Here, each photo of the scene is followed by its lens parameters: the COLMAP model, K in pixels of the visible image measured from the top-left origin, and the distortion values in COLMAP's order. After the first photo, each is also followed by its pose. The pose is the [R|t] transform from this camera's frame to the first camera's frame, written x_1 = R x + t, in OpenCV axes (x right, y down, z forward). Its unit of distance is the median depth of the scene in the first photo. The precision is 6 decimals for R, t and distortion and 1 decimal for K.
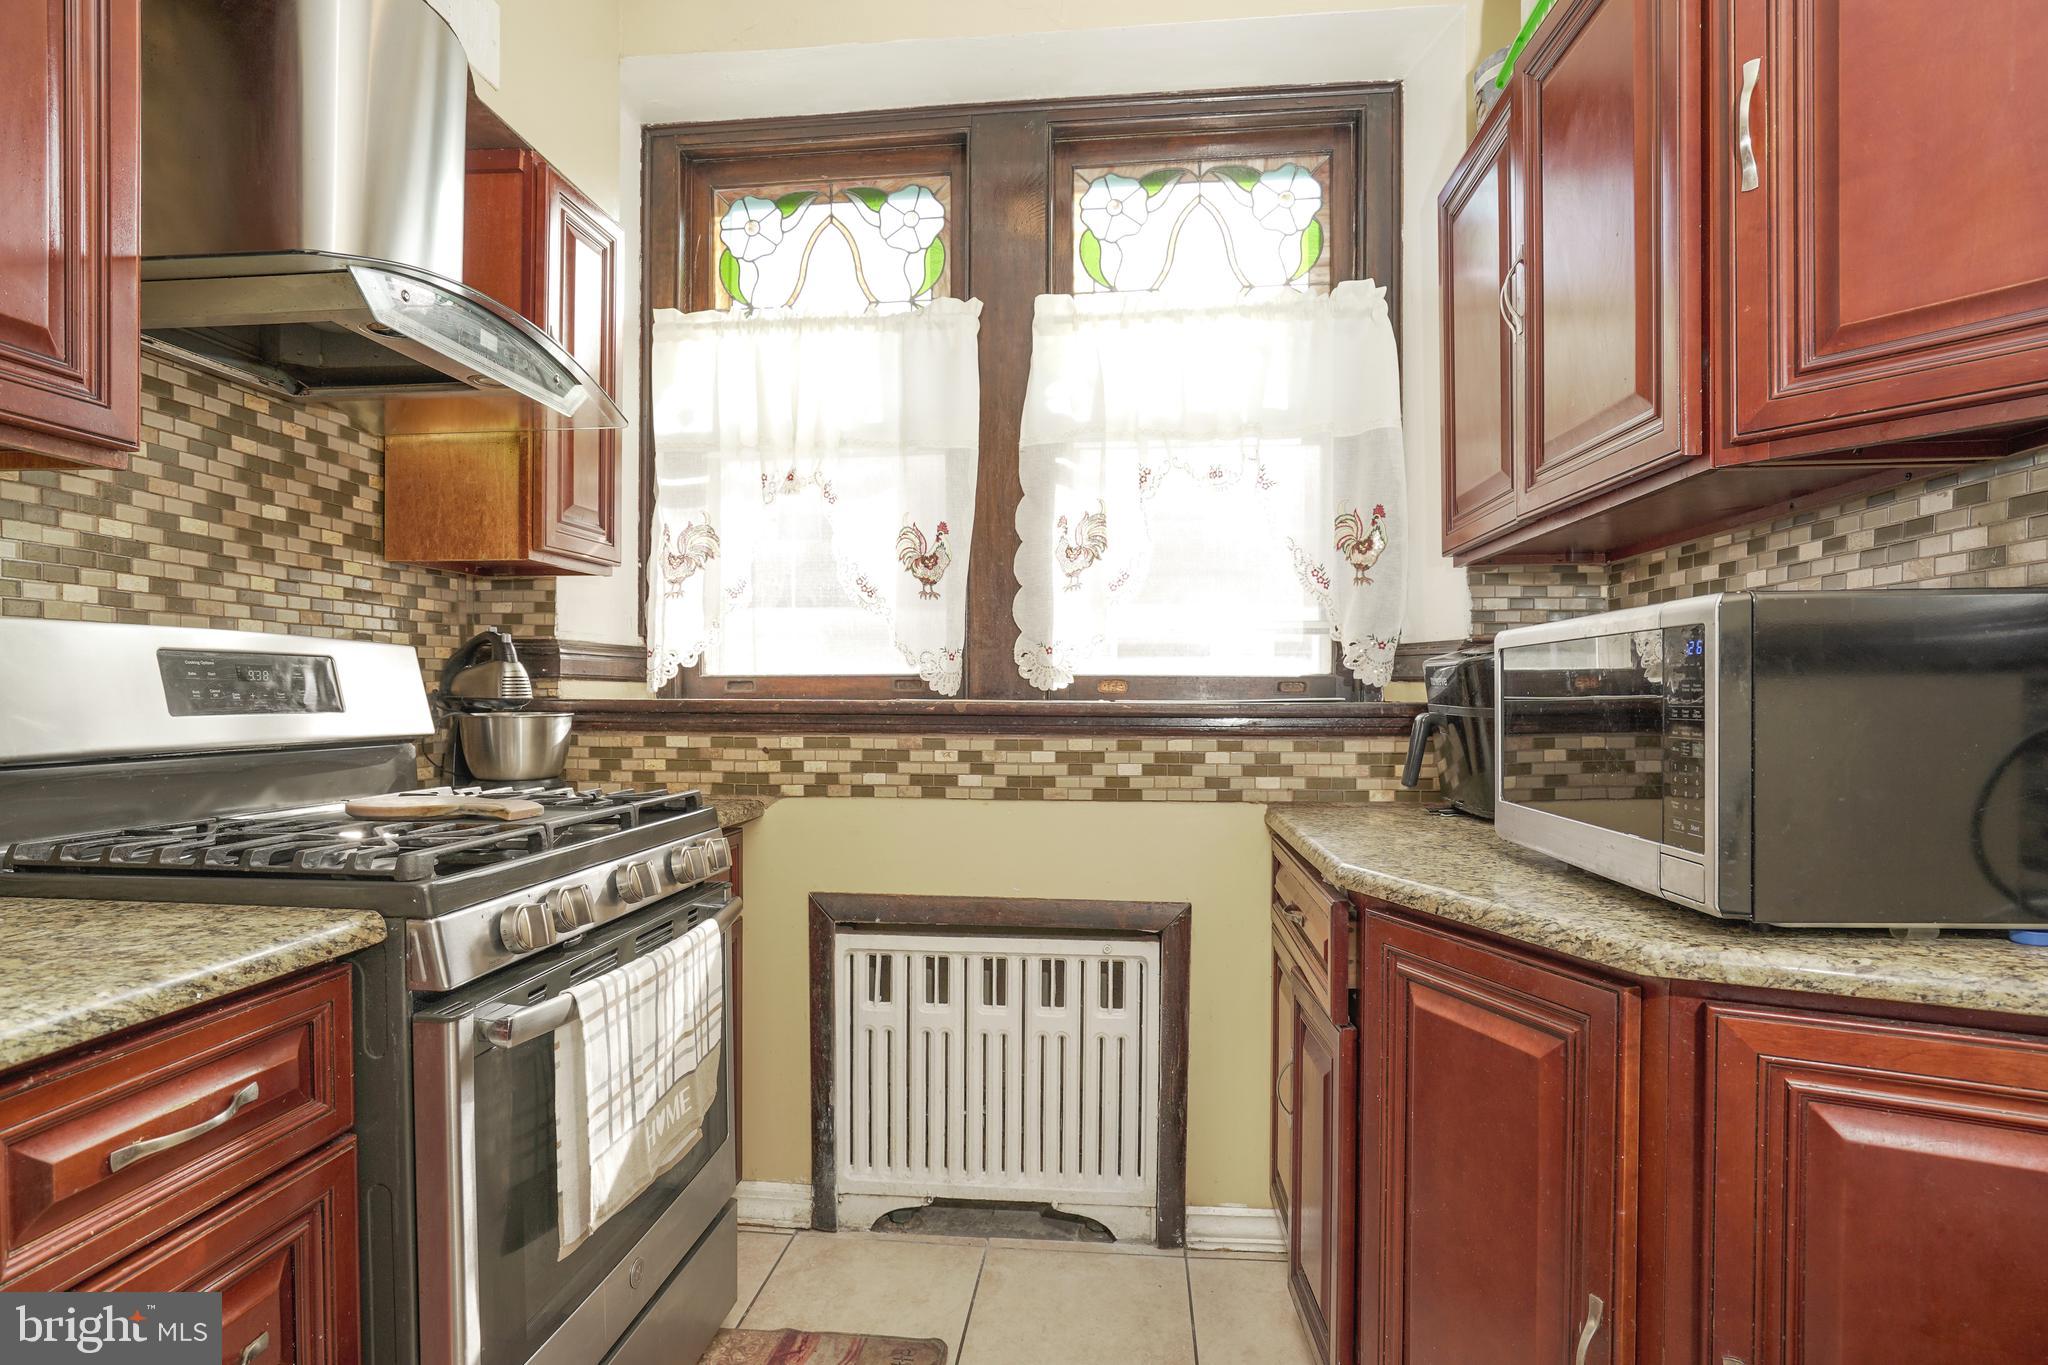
lens RADIAL K [[1020.8, 0, 1020.3], [0, 1020.8, 690.3], [0, 0, 1]] dist [-0.001205, 0.000035]
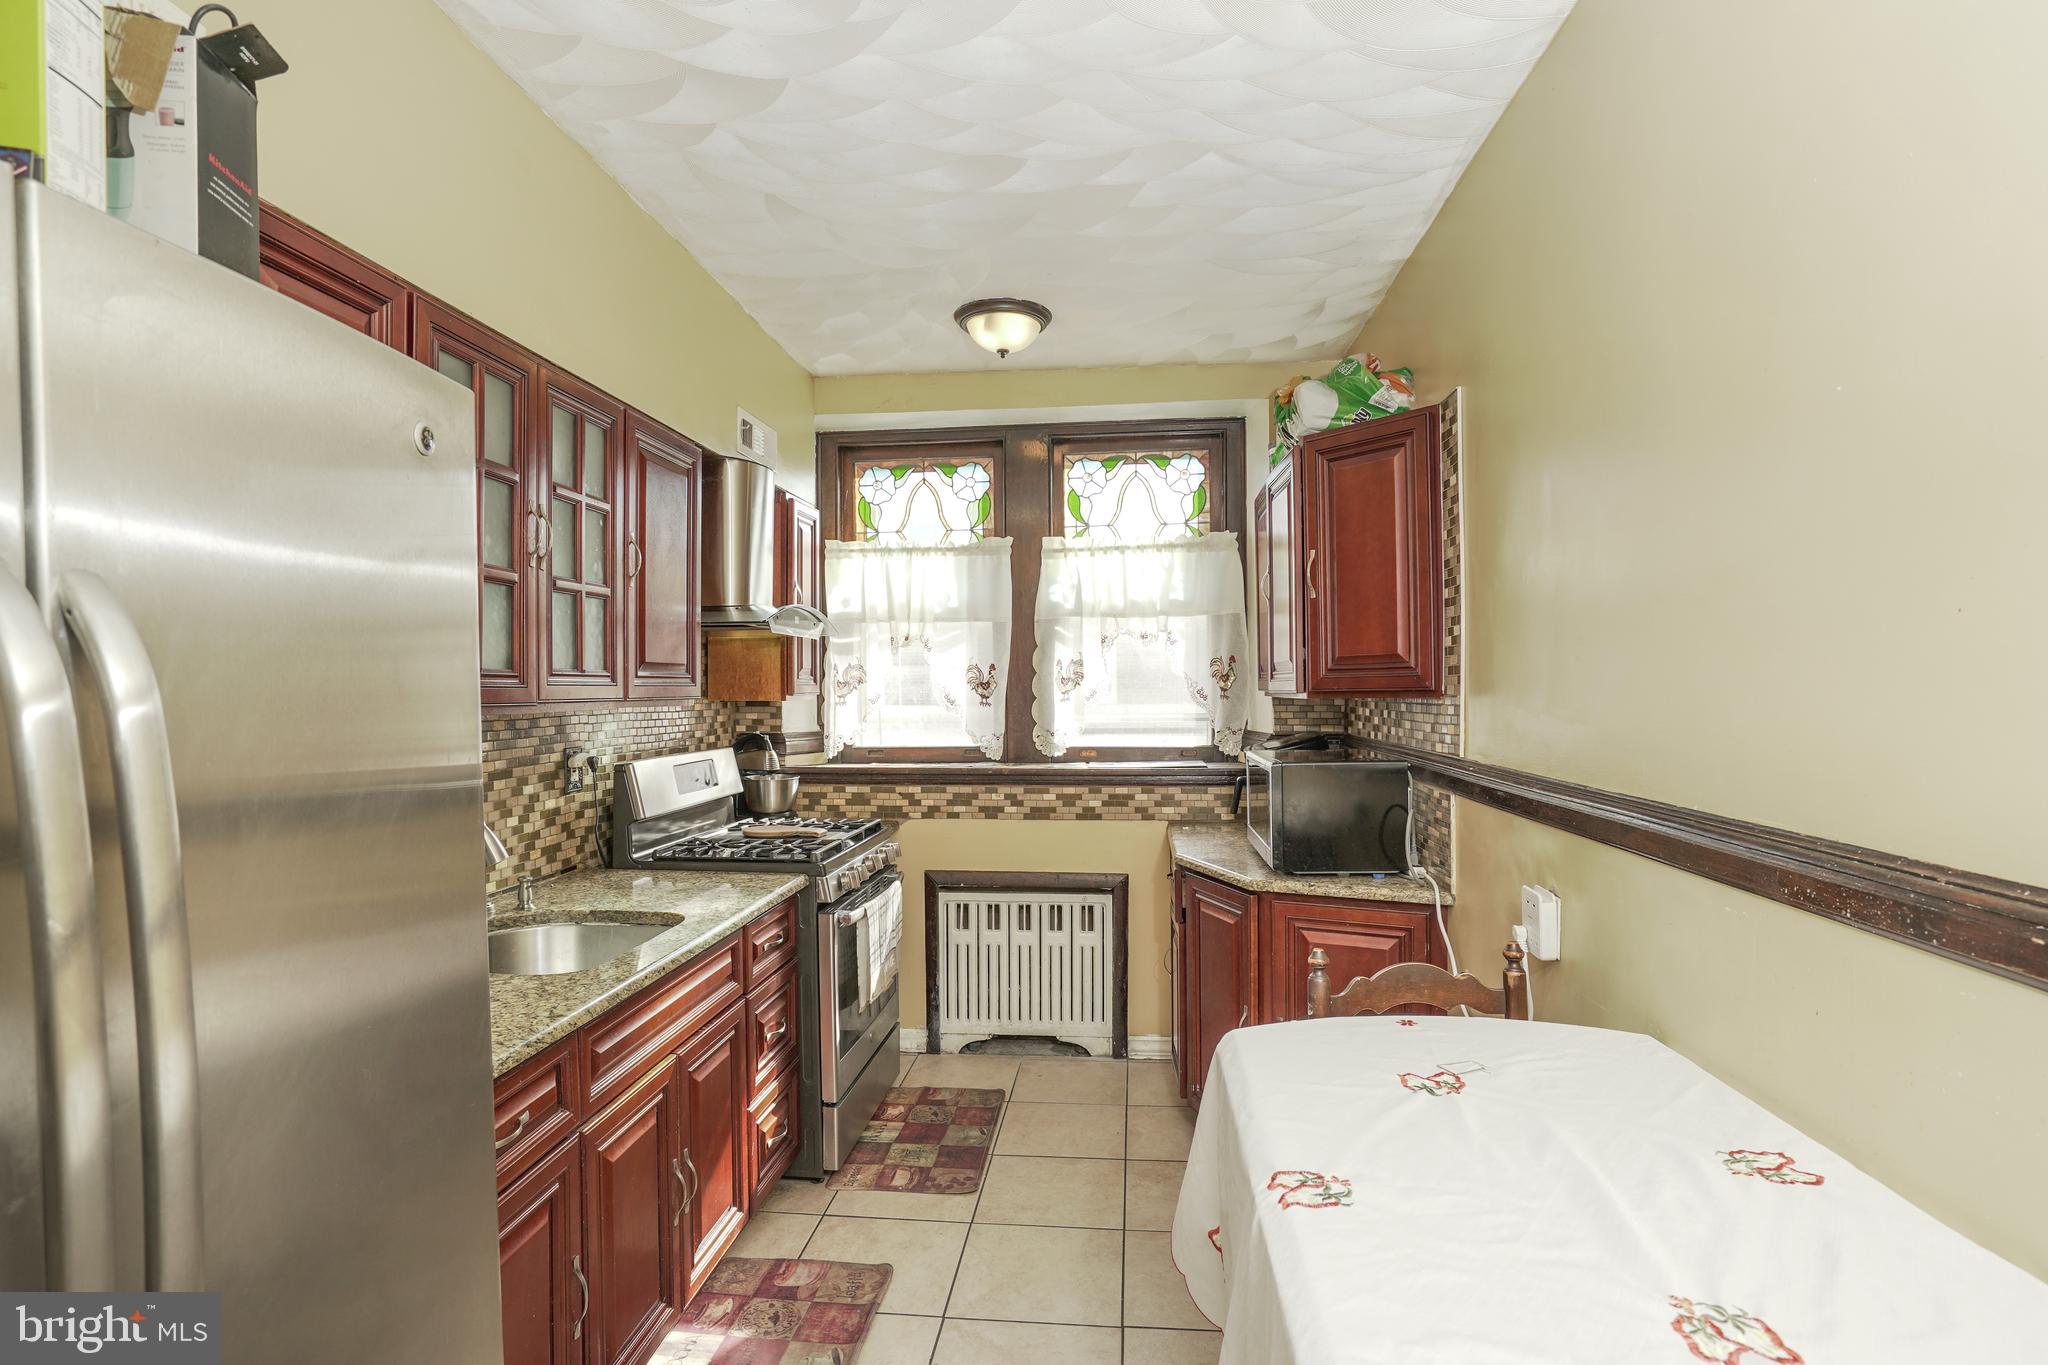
lens RADIAL K [[999.3, 0, 1024.0], [0, 999.3, 682.5], [0, 0, 1]] dist [0.023460, 0.000005]
pose [[0.999941, -0.009602, -0.005161, -0.012674], [0.009598, 0.999954, -0.000835, -0.139938], [0.005168, 0.000785, 0.999986, -0.817178]]
